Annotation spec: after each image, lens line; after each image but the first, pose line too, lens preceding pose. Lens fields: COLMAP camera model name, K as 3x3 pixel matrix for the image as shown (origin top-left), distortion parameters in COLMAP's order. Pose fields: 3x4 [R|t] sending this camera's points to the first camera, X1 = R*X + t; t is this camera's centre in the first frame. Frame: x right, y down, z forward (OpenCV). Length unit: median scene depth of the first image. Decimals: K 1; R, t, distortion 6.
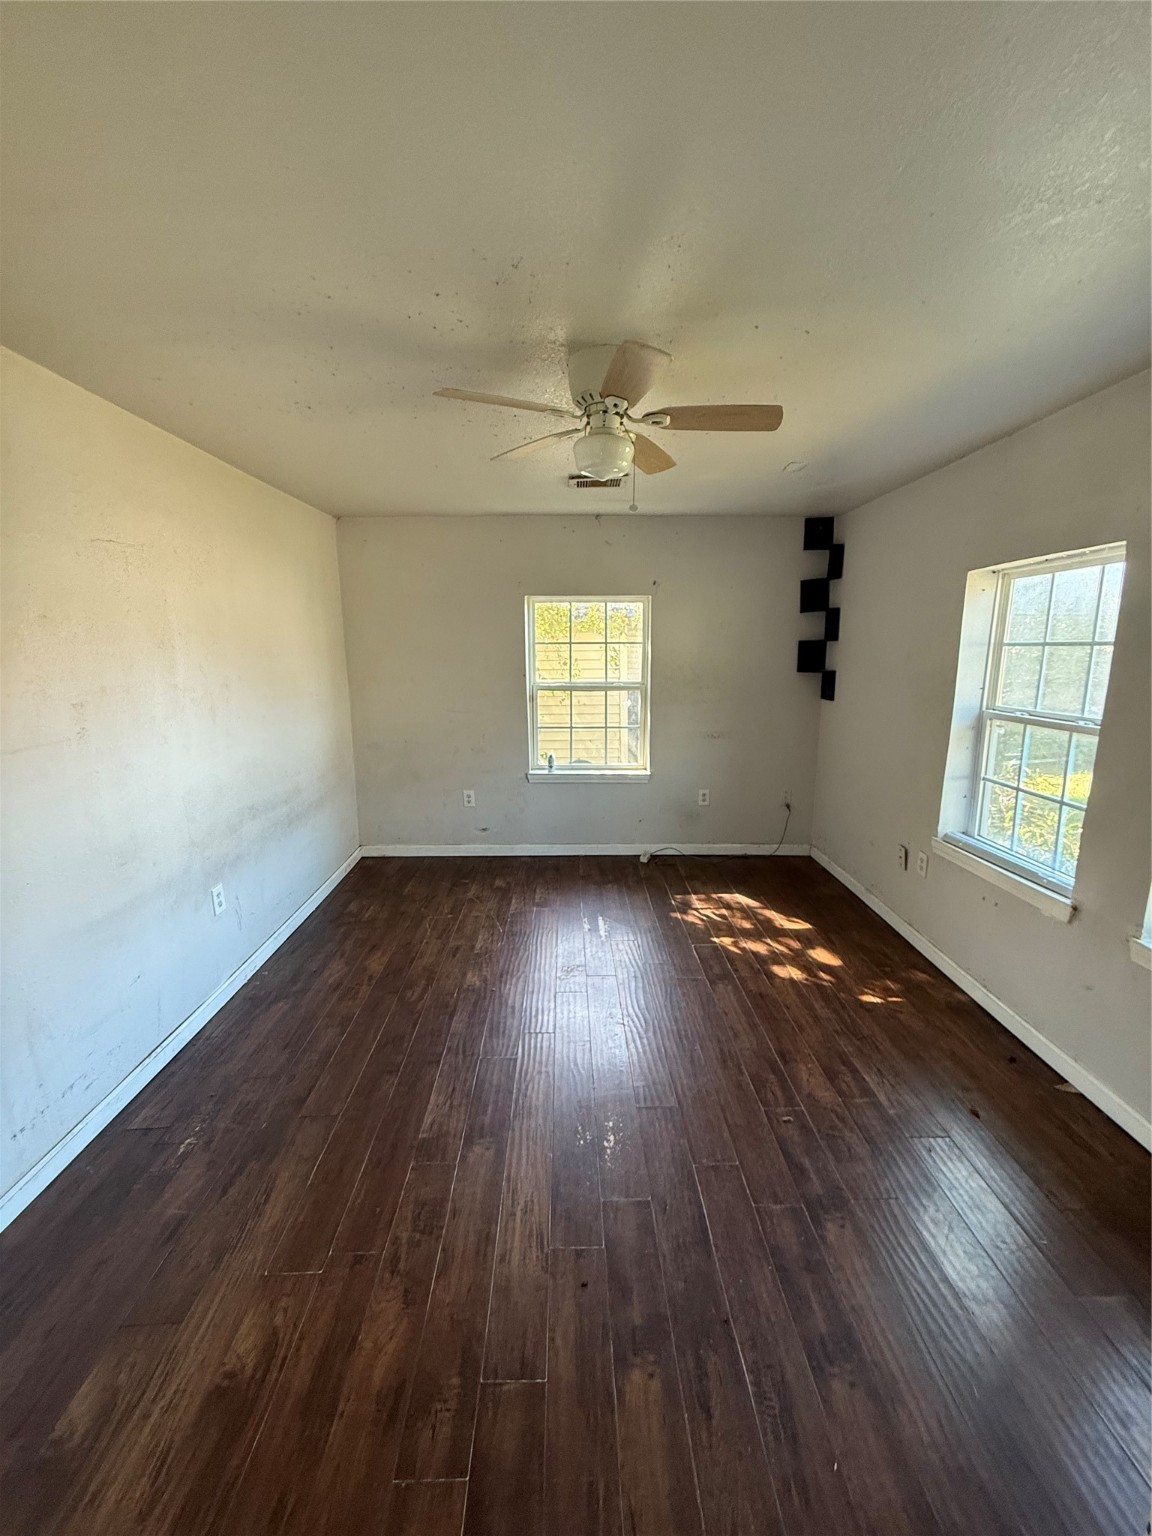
lens RADIAL K [[612.4, 0, 576.0], [0, 612.4, 768.0], [0, 0, 1]] dist [-0.001671, -0.000009]
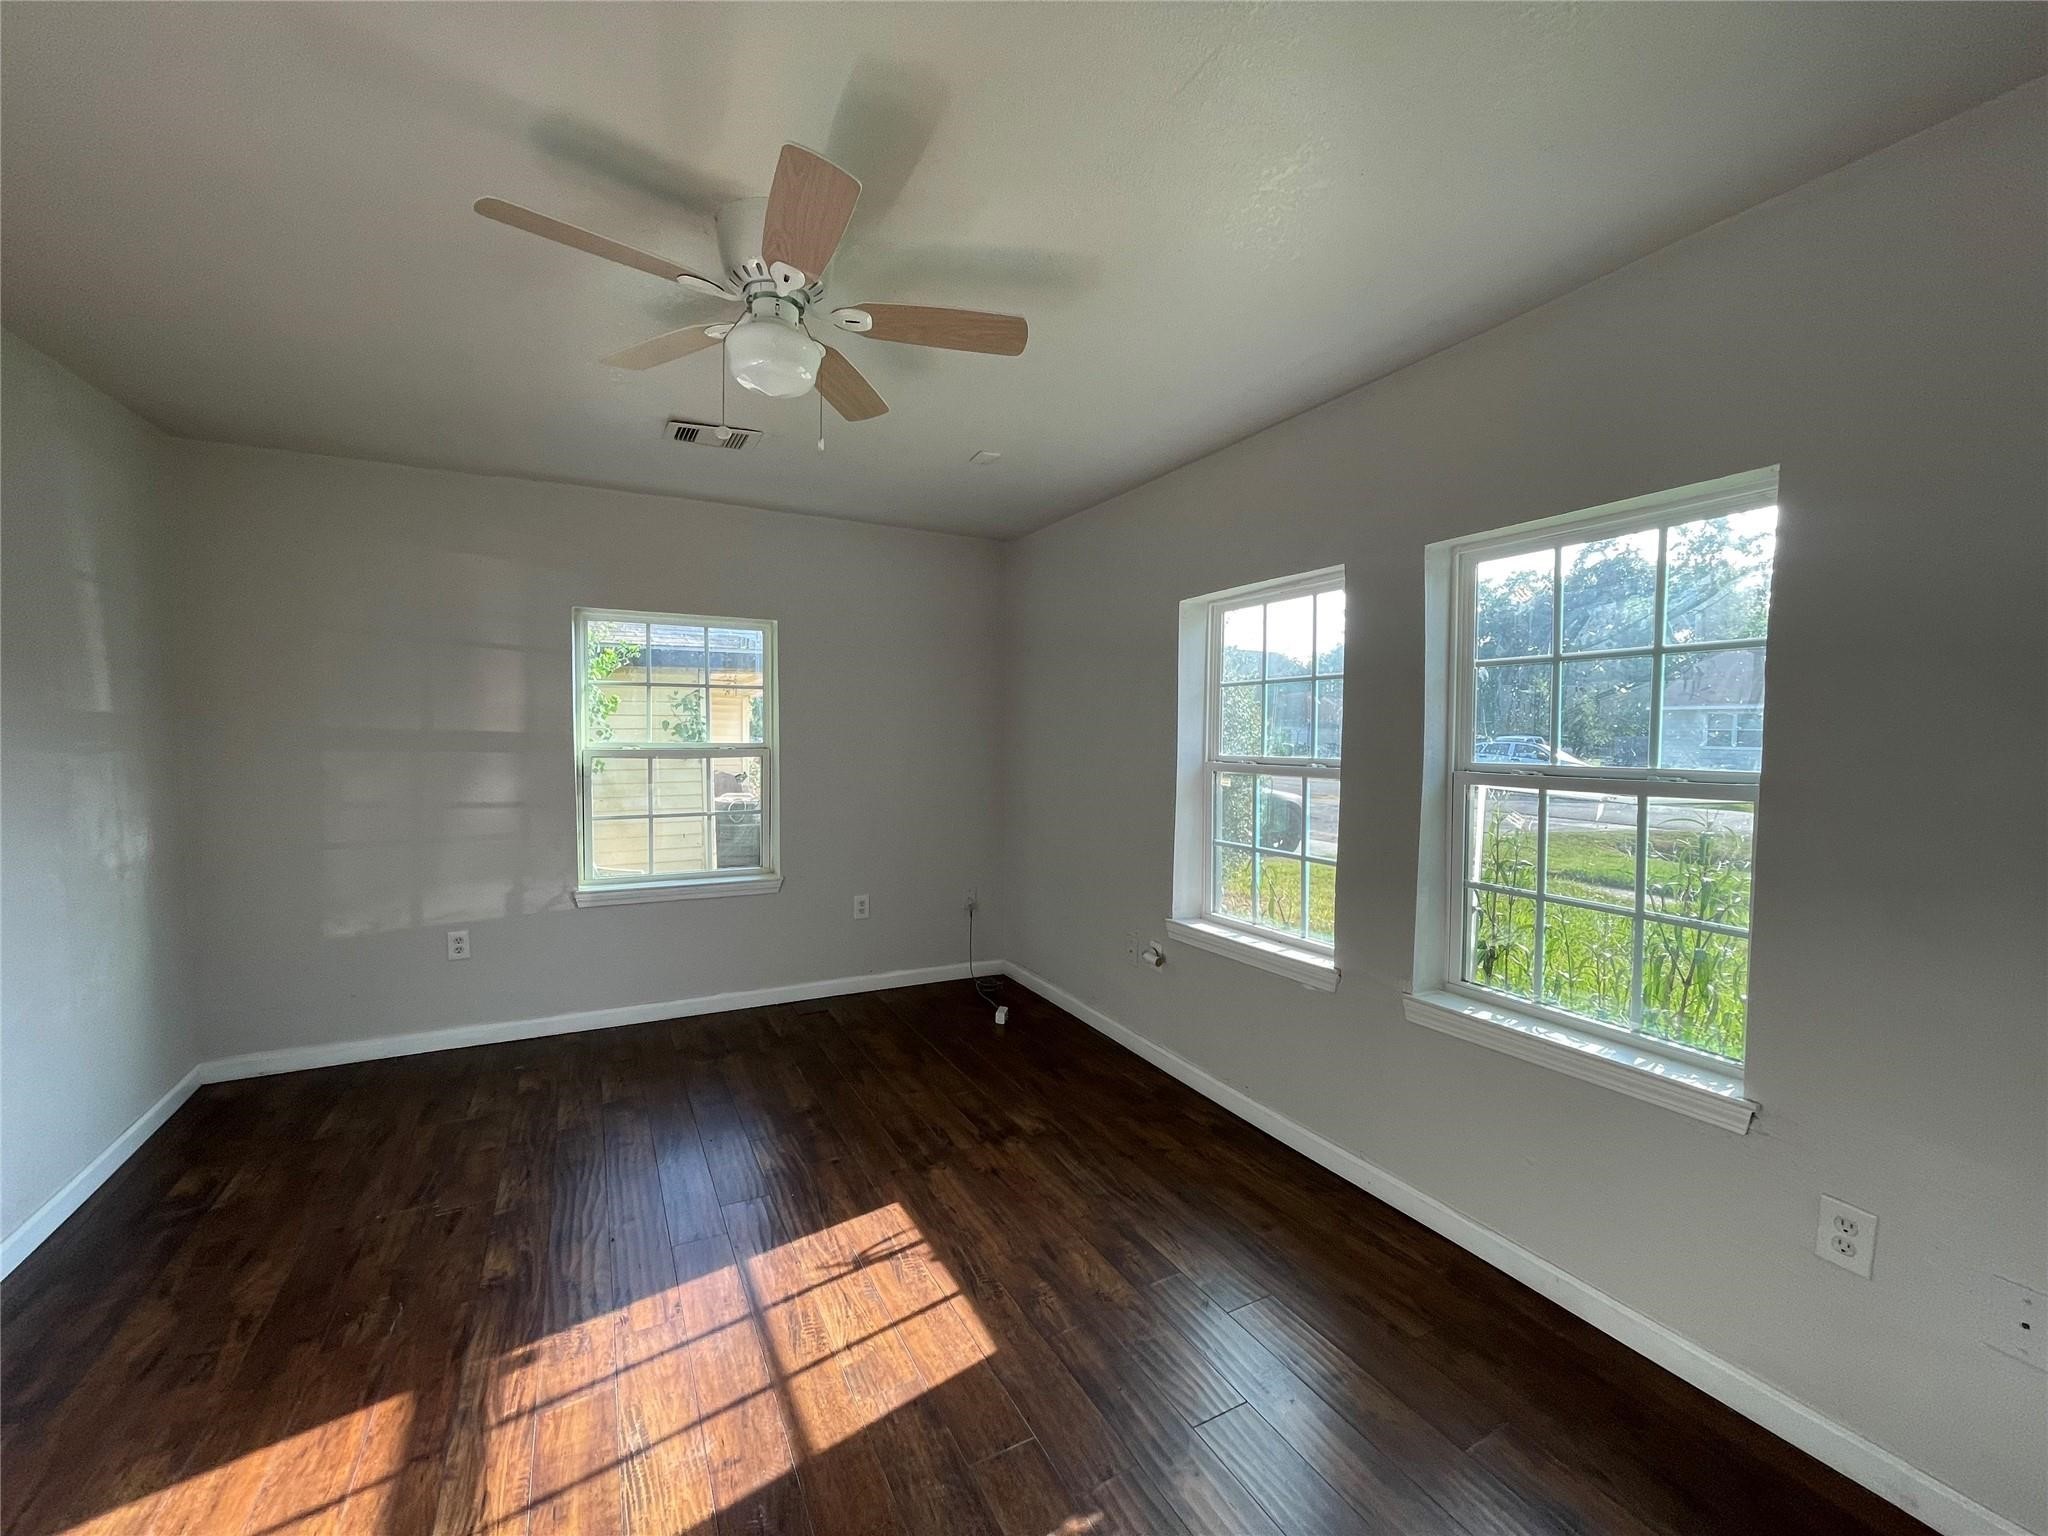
lens RADIAL K [[829.3, 0, 1028.8], [0, 829.3, 771.2], [0, 0, 1]] dist [-0.001550, 0.000041]
pose [[0.891036, -0.012319, 0.453766, -0.091845], [0.077357, 0.989131, -0.125047, 0.051820], [-0.447294, 0.146523, 0.882304, 0.104824]]
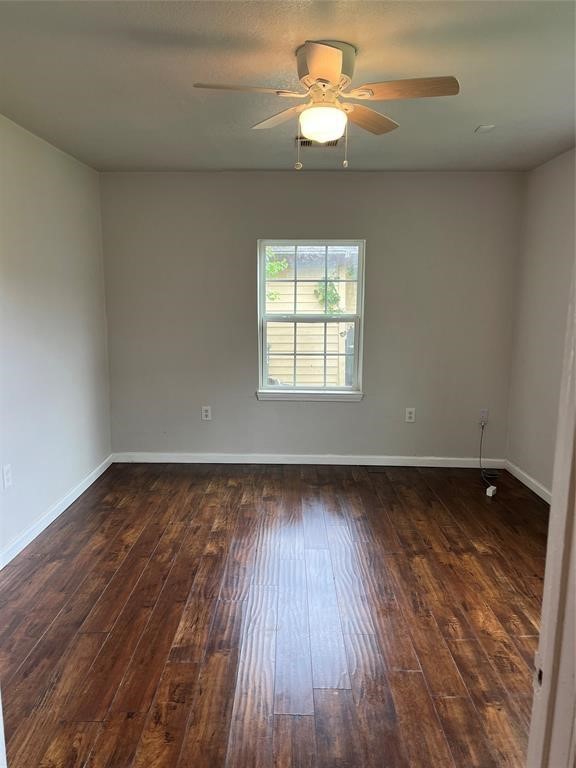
lens RADIAL K [[582.9, 0, 283.5], [0, 582.9, 386.6], [0, 0, 1]] dist [0.061786, -0.068623]
pose [[0.999526, 0.011448, -0.028582, 0.004707], [-0.012685, 0.998974, -0.043475, 0.085445], [0.028055, 0.043817, 0.998646, -0.194577]]
